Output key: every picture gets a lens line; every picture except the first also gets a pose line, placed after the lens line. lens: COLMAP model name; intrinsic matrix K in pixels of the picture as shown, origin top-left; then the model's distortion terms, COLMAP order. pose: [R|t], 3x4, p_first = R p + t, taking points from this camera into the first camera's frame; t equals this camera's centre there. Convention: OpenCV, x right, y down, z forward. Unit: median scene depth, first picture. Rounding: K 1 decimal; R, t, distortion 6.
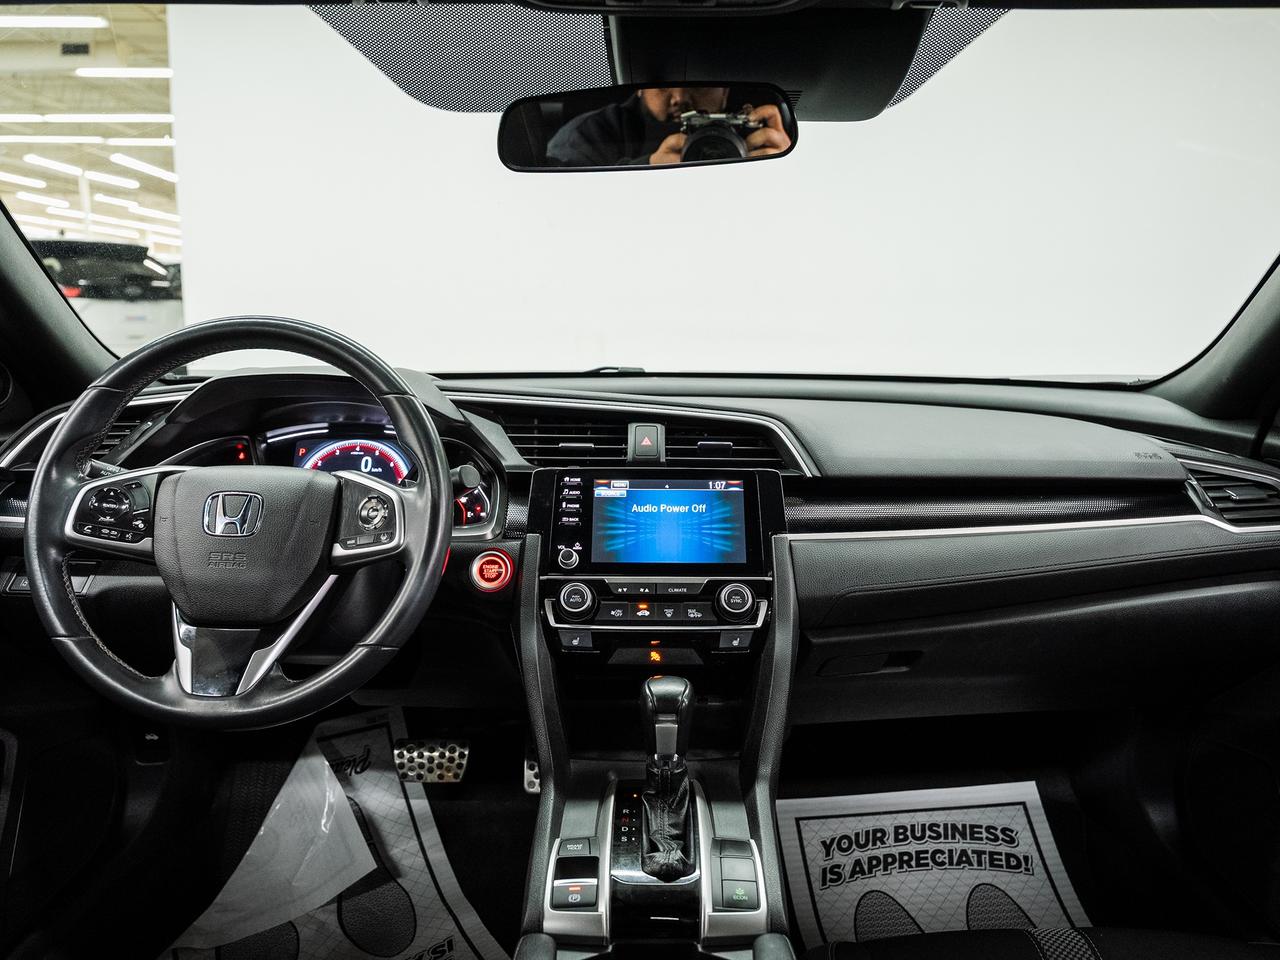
lens RADIAL K [[962.7, 0, 640.0], [0, 962.7, 480.0], [0, 0, 1]] dist [0.007836, 0.003589]
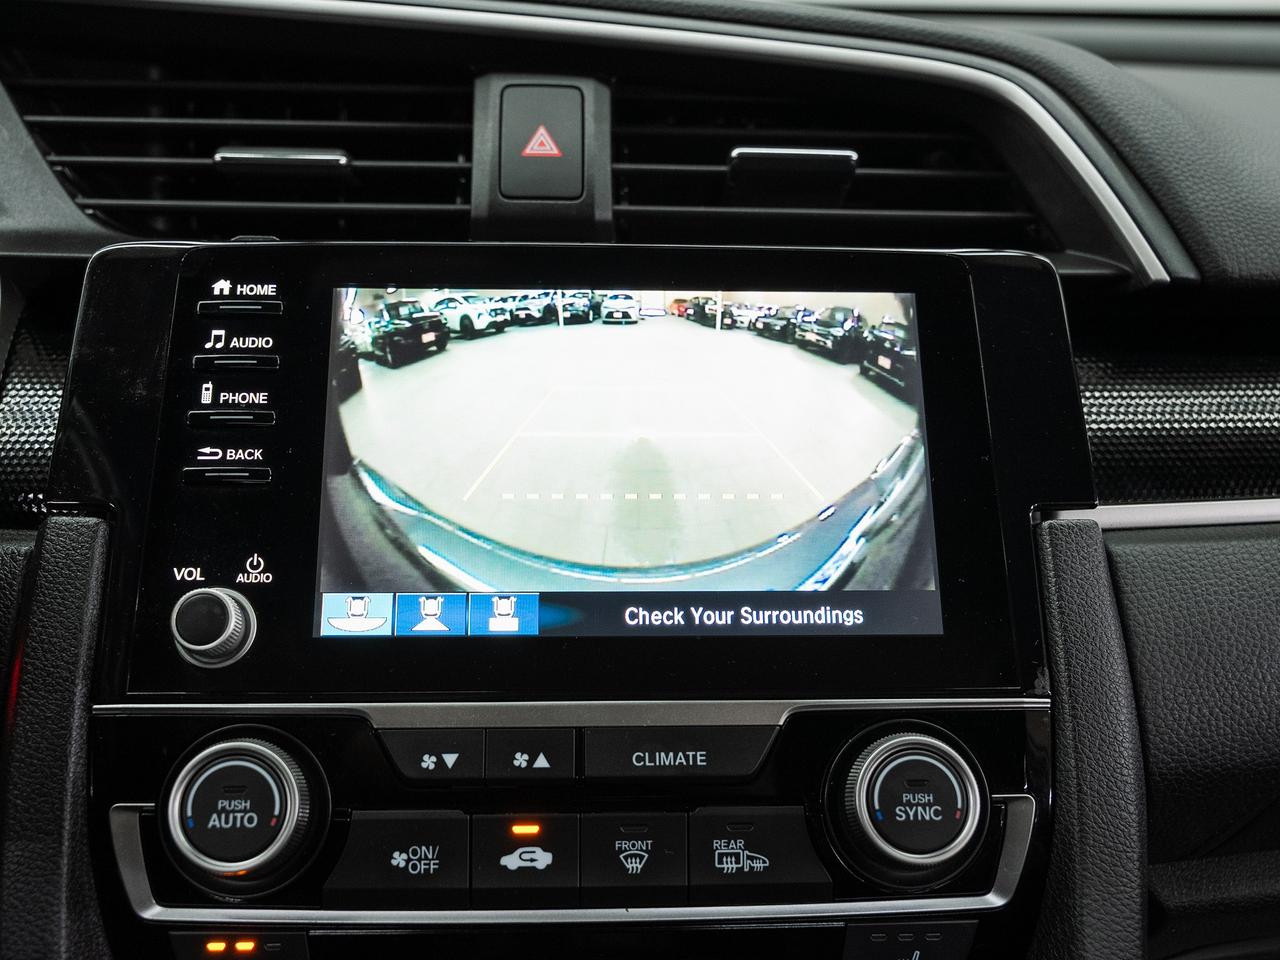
lens RADIAL K [[1416.1, 0, 640.0], [0, 1416.1, 480.0], [0, 0, 1]] dist [0.000289, -0.001261]
pose [[0.998158, -0.004934, 0.060467, 0.010188], [-0.004253, 0.988545, 0.150866, -0.007564], [-0.060519, -0.150845, 0.986703, 0.638502]]
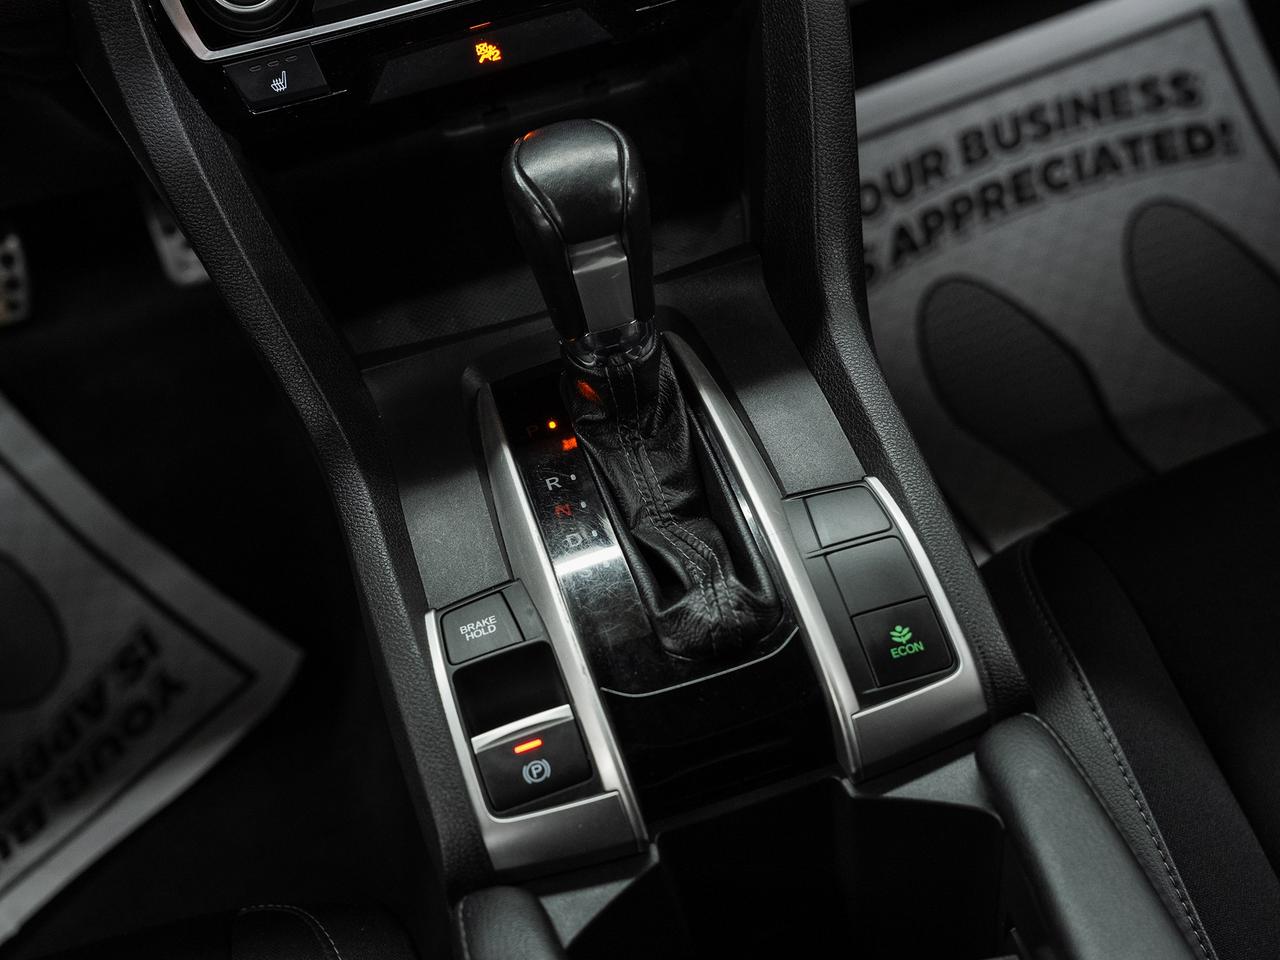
lens RADIAL K [[1868.7, 0, 618.3], [0, 1868.7, 480.7], [0, 0, 1]] dist [0.044228, 0.063499]
pose [[0.950526, -0.293974, 0.100395, -0.057880], [0.188417, 0.802540, 0.566064, -0.088486], [-0.246979, -0.519143, 0.818225, 0.288358]]
